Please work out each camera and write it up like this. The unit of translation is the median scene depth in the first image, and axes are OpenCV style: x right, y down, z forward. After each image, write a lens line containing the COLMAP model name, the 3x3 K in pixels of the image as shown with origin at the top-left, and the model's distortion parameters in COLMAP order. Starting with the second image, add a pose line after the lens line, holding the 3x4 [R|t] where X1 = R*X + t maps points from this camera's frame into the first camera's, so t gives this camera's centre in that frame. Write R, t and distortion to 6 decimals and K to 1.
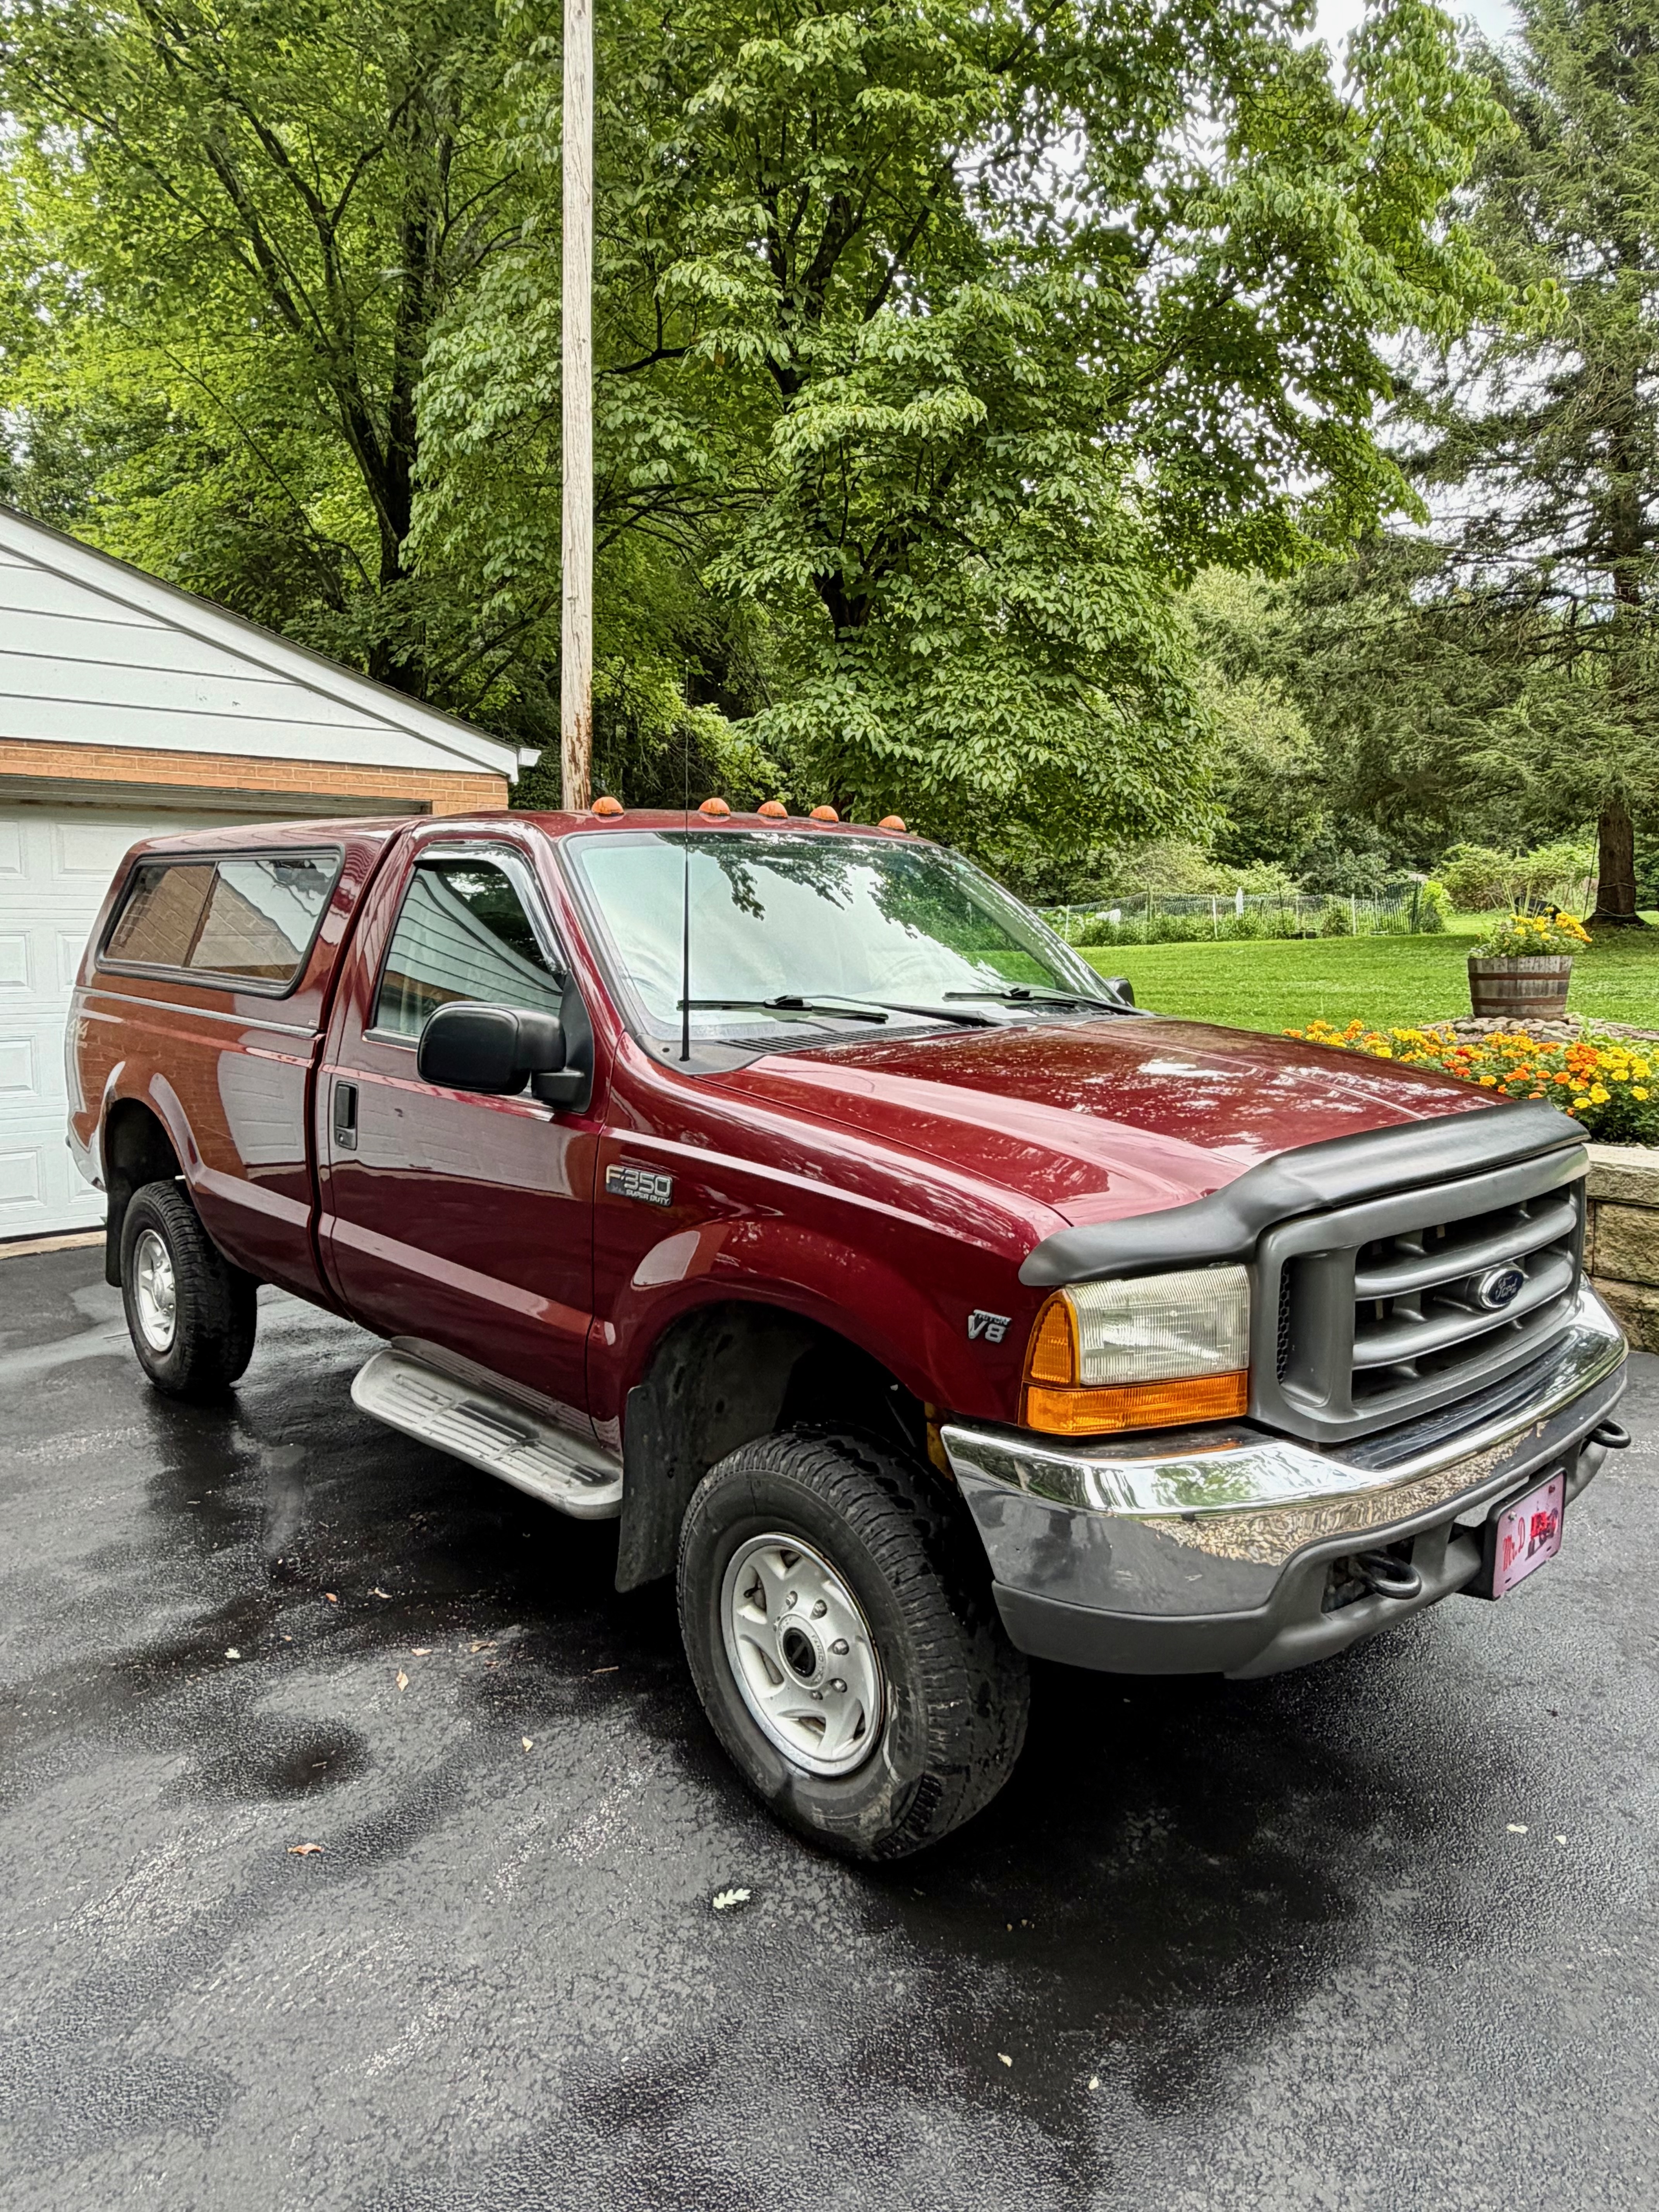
lens RADIAL K [[1434.9, 0, 834.5], [0, 1434.9, 1092.6], [0, 0, 1]] dist [-0.021873, 0.022243]
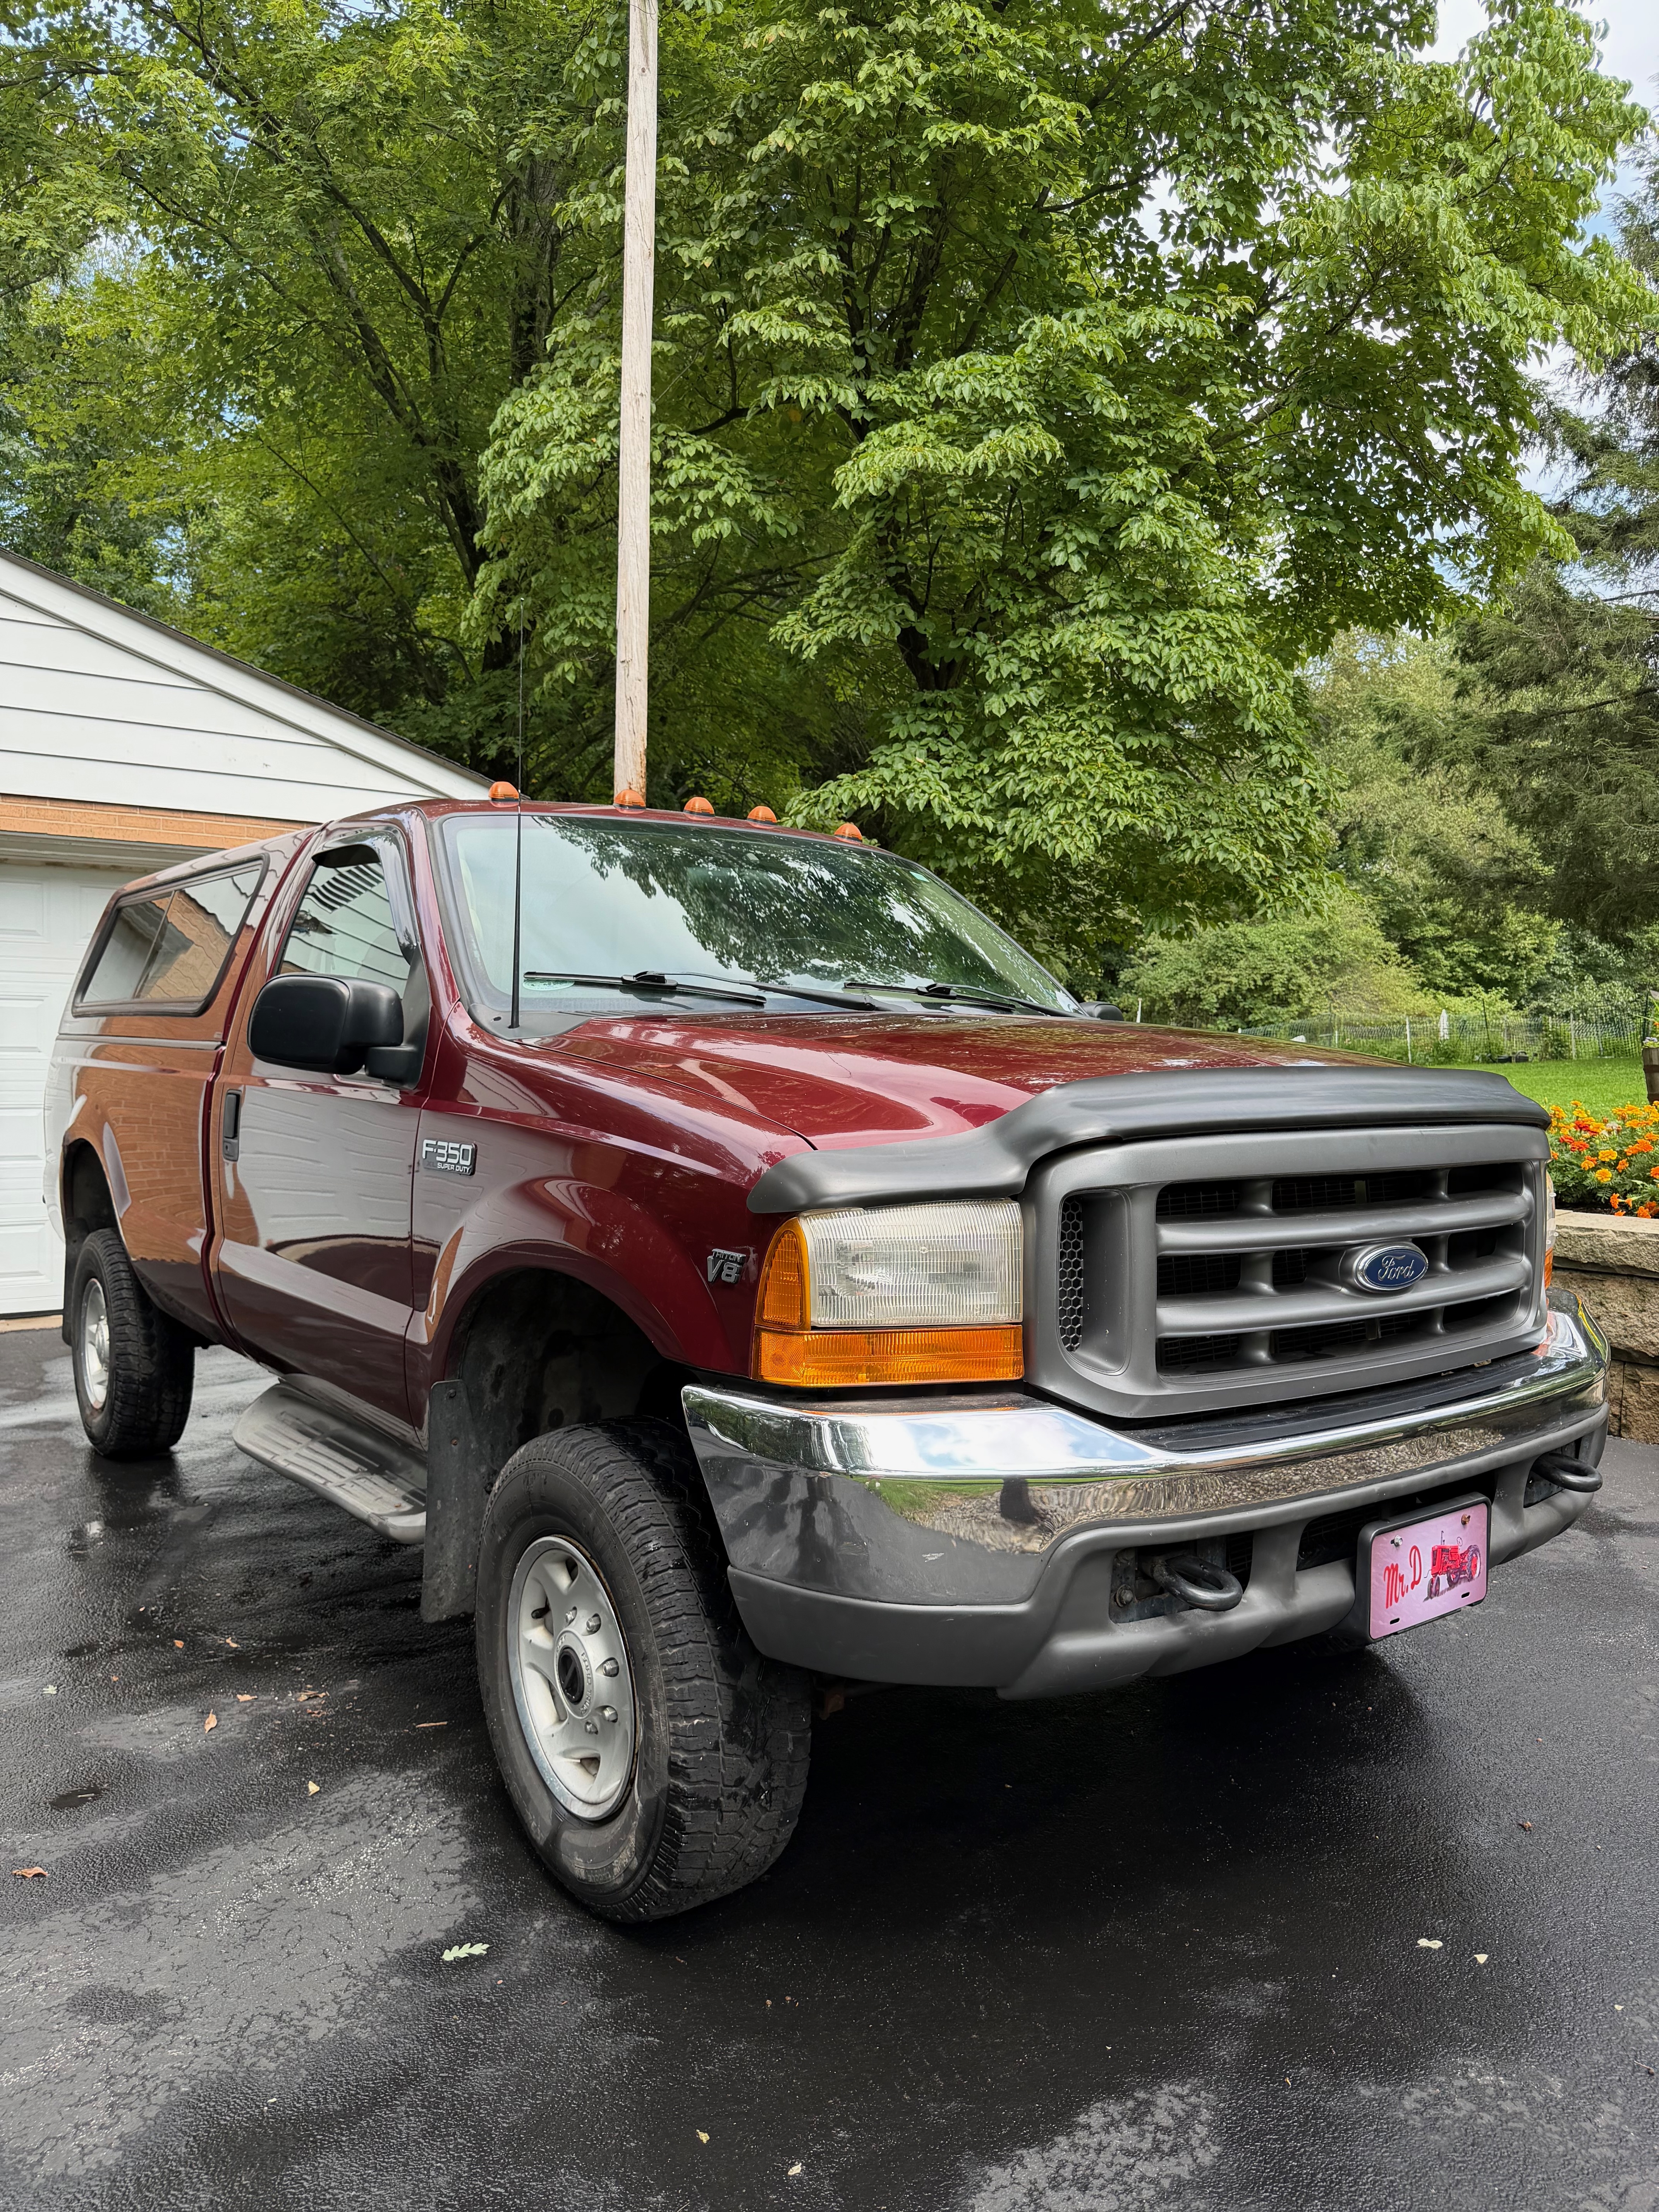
lens RADIAL K [[1562.2, 0, 825.9], [0, 1562.2, 1119.2], [0, 0, 1]] dist [0.015085, -0.024631]
pose [[0.993344, 0.009773, -0.114774, 0.075661], [-0.019009, 0.996641, -0.079656, 0.040343], [0.113610, 0.081308, 0.990193, 0.013377]]
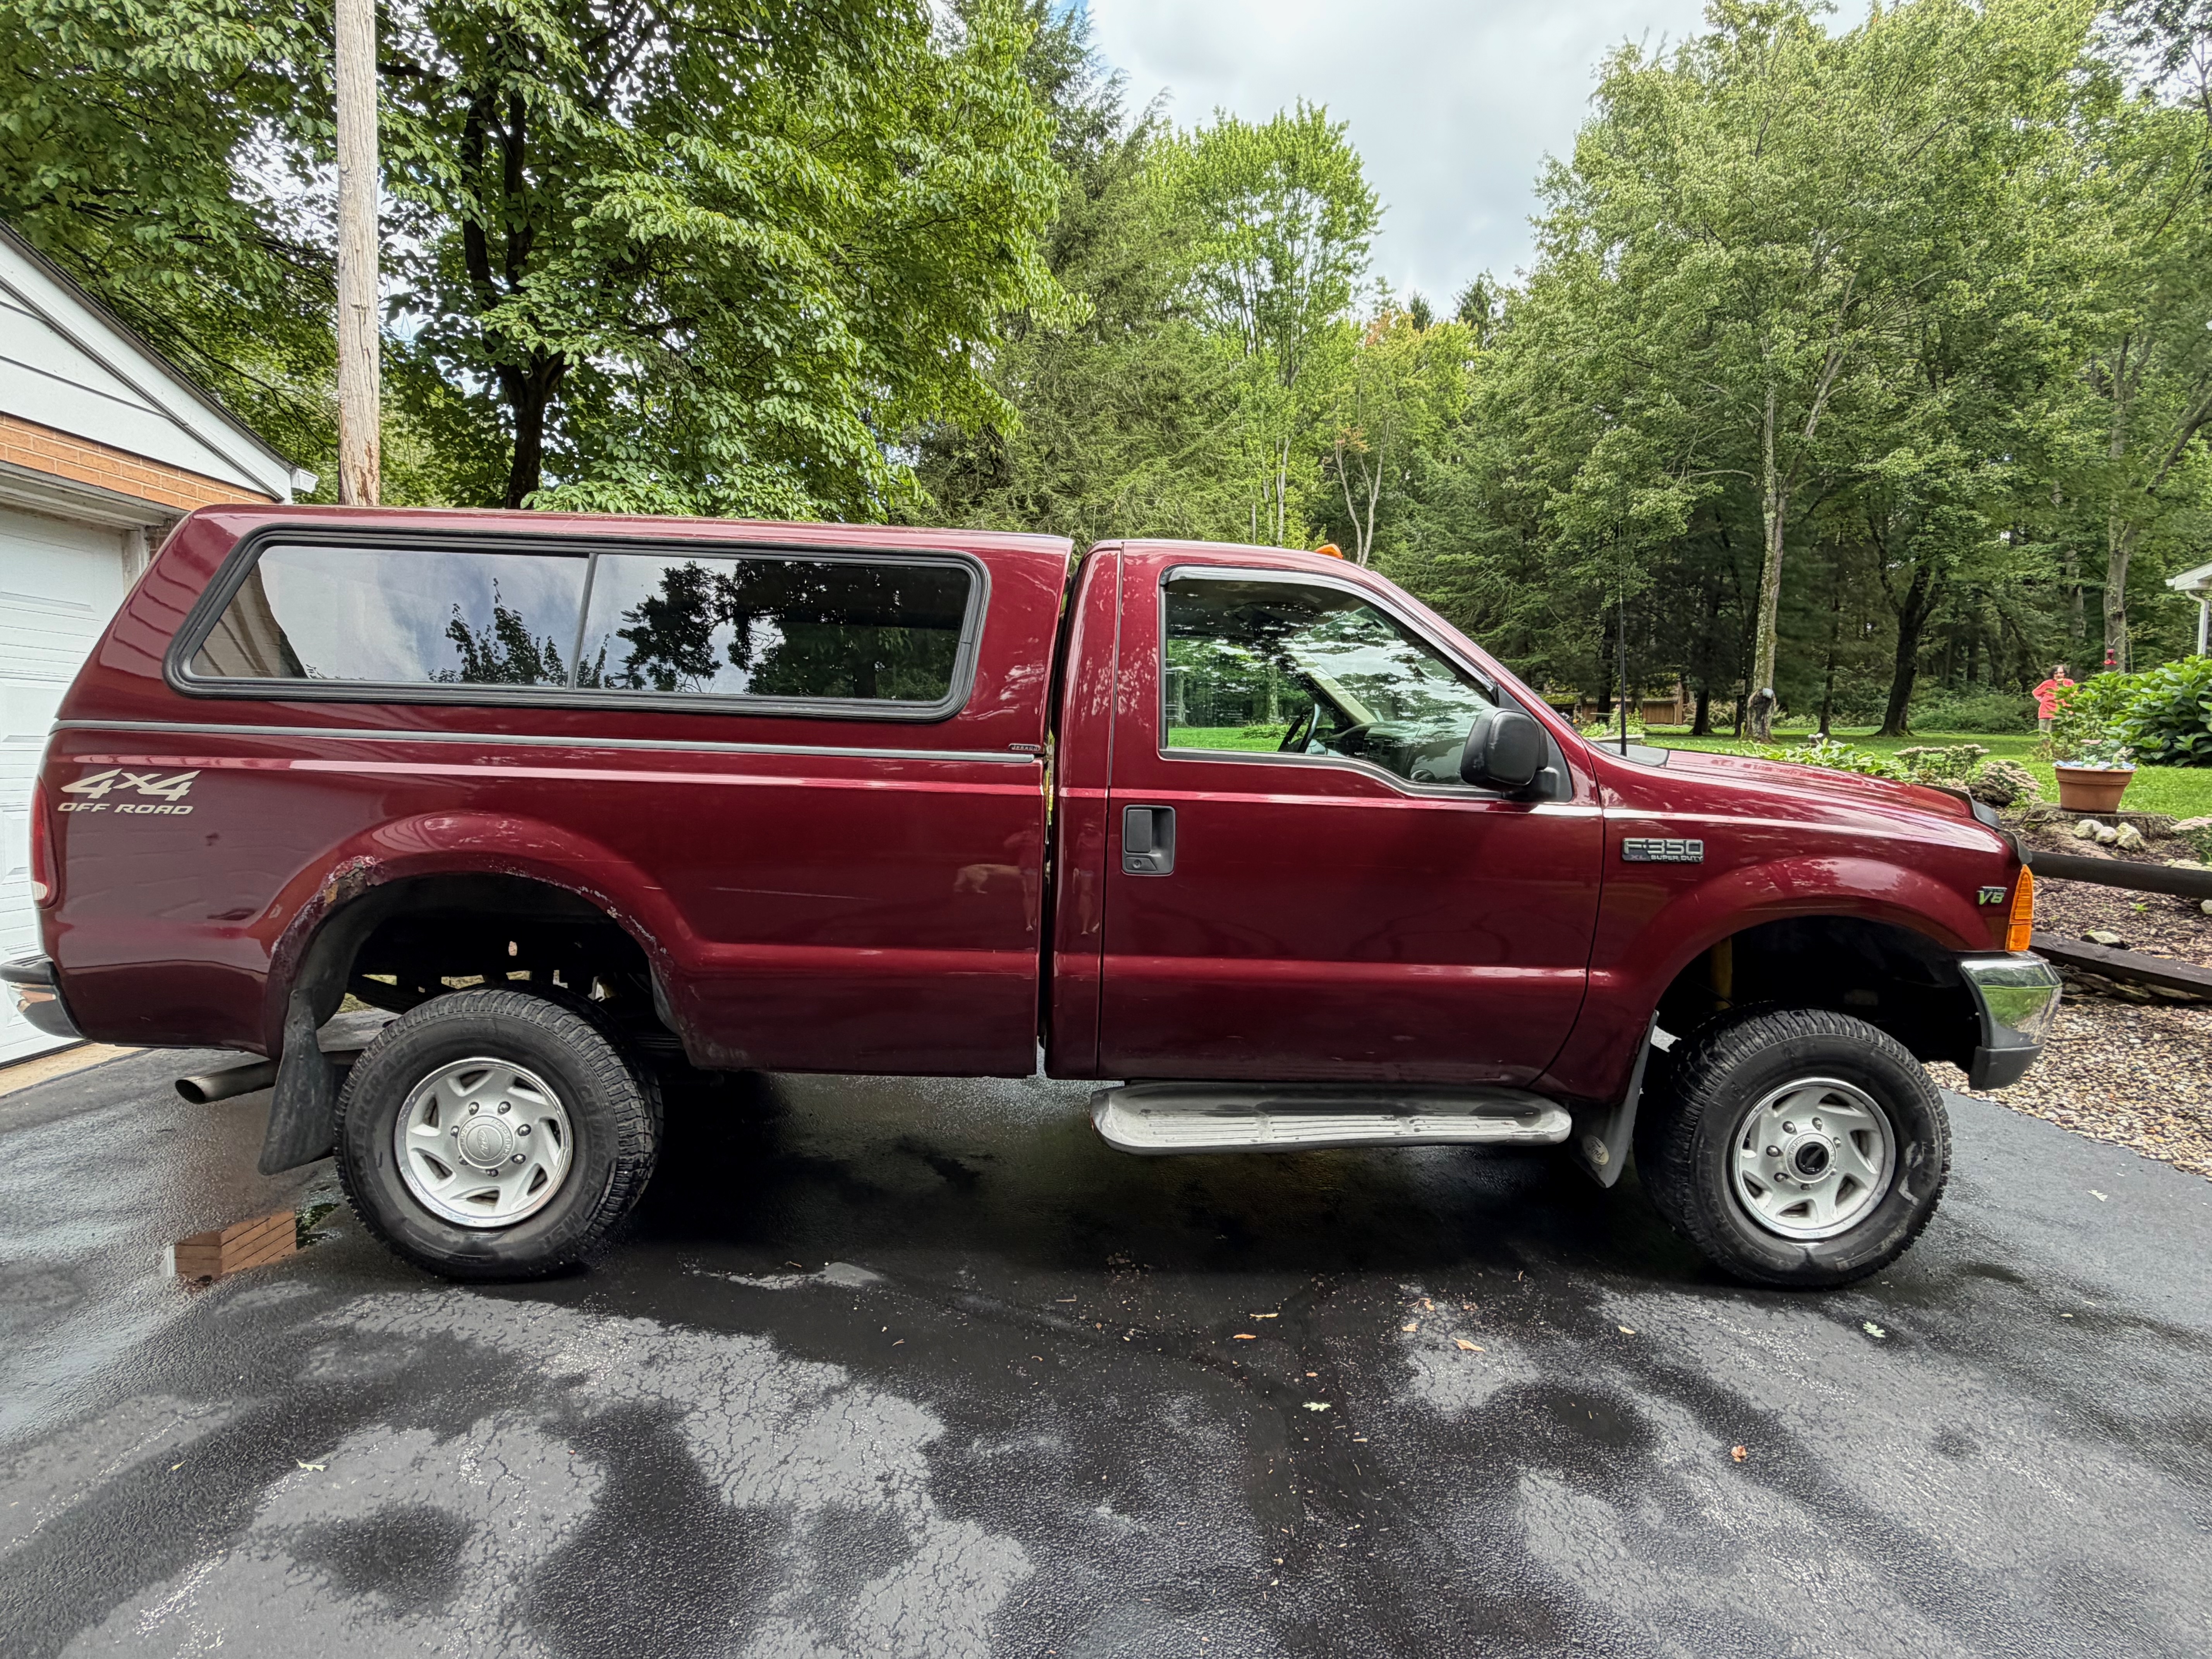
lens RADIAL K [[1123.7, 0, 1108.2], [0, 1123.7, 829.6], [0, 0, 1]] dist [-0.003978, -0.000886]
pose [[0.656342, -0.034166, 0.753690, -0.427140], [0.066761, 0.997685, -0.012911, 0.009032], [-0.751504, 0.058791, 0.657103, 0.247637]]
